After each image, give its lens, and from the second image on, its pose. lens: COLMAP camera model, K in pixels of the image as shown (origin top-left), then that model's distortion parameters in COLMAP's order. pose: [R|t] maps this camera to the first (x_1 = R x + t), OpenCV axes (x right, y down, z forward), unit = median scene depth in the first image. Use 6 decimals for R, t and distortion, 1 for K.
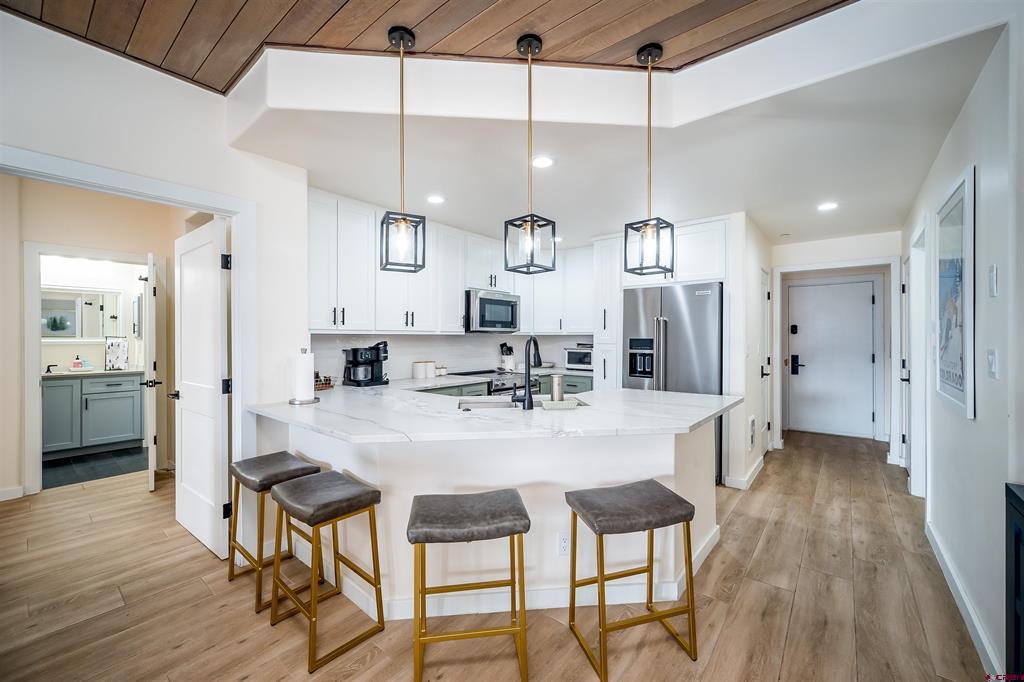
lens RADIAL K [[415.7, 0, 509.2], [0, 415.7, 335.8], [0, 0, 1]] dist [-0.001840, -0.000207]
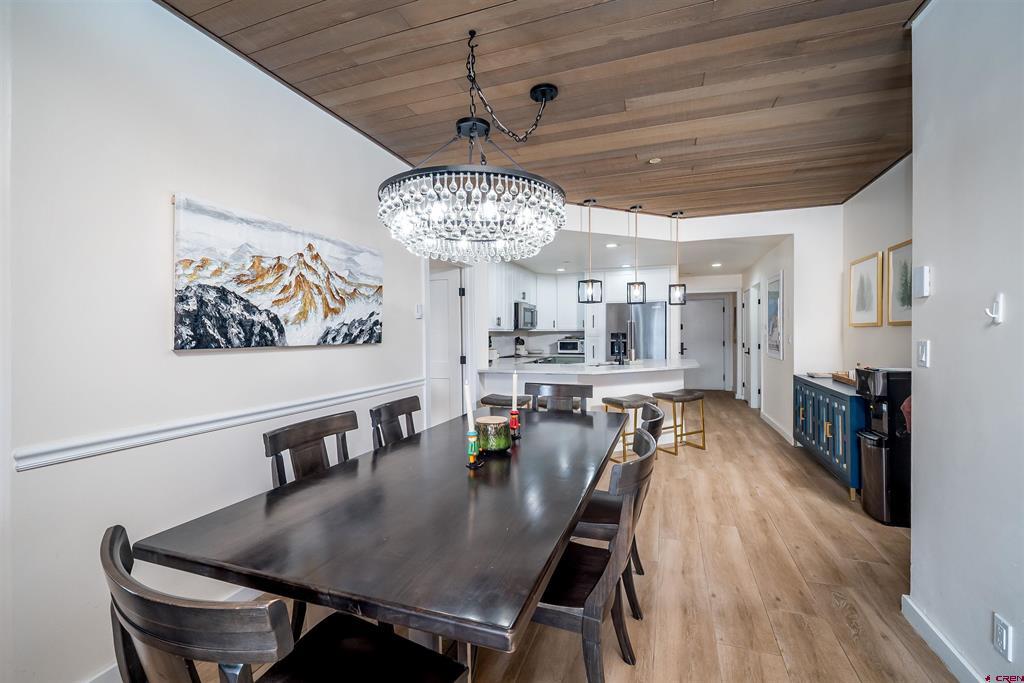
lens RADIAL K [[415.7, 0, 509.2], [0, 415.7, 336.3], [0, 0, 1]] dist [-0.001840, -0.000207]
pose [[0.949201, -0.012055, 0.314440, -0.710293], [0.007852, 0.999862, 0.014630, -0.008355], [-0.314573, -0.011418, 0.949165, -0.507630]]
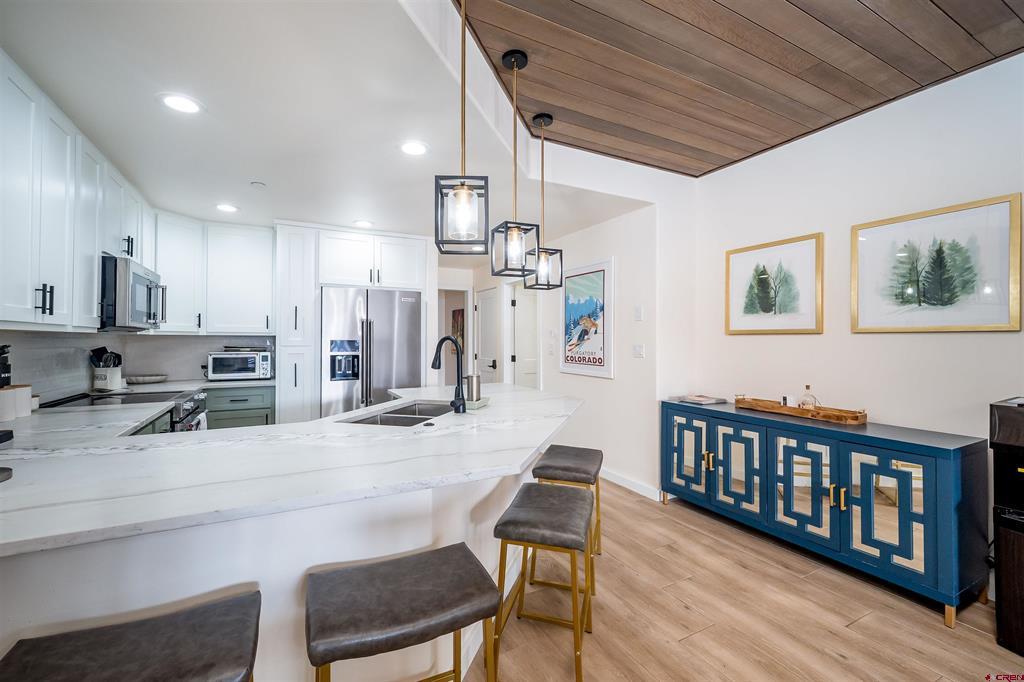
lens RADIAL K [[429.1, 0, 498.8], [0, 429.1, 333.1], [0, 0, 1]] dist [0.000280, 0.000013]
pose [[0.411859, 0.015069, 0.911123, -0.492727], [-0.005741, 0.999886, -0.013942, 0.002874], [-0.911230, 0.000511, 0.411899, 0.306113]]
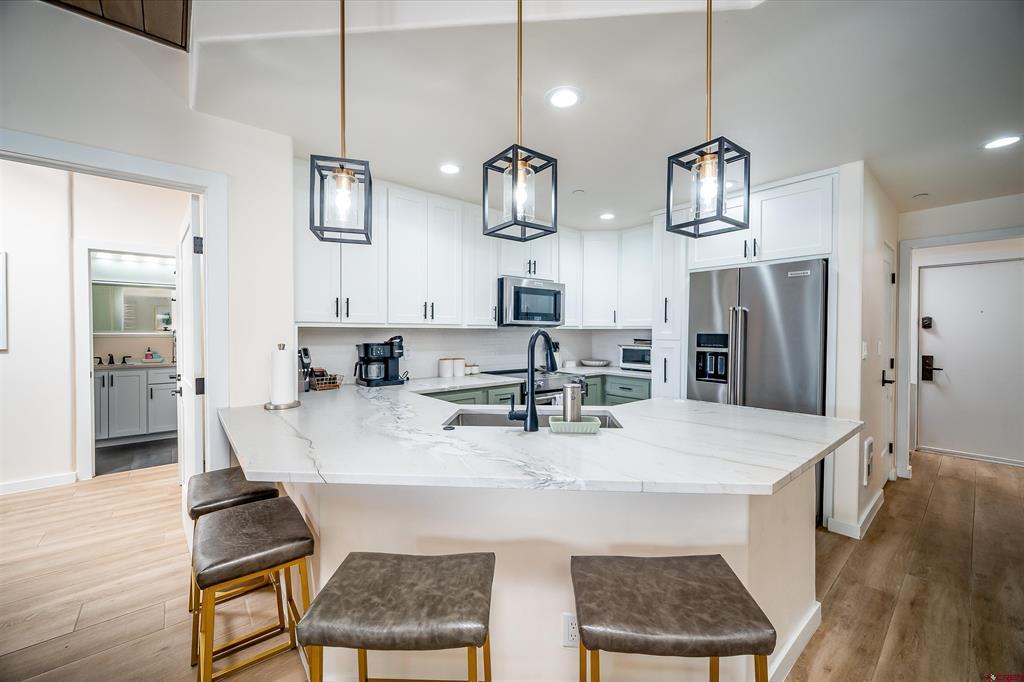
lens RADIAL K [[410.8, 0, 506.6], [0, 410.8, 336.1], [0, 0, 1]] dist [-0.009159, 0.003421]
pose [[0.983798, 0.004638, -0.179223, 0.080330], [-0.002071, 0.999893, 0.014509, 0.000746], [0.179271, -0.013903, 0.983702, 0.176530]]
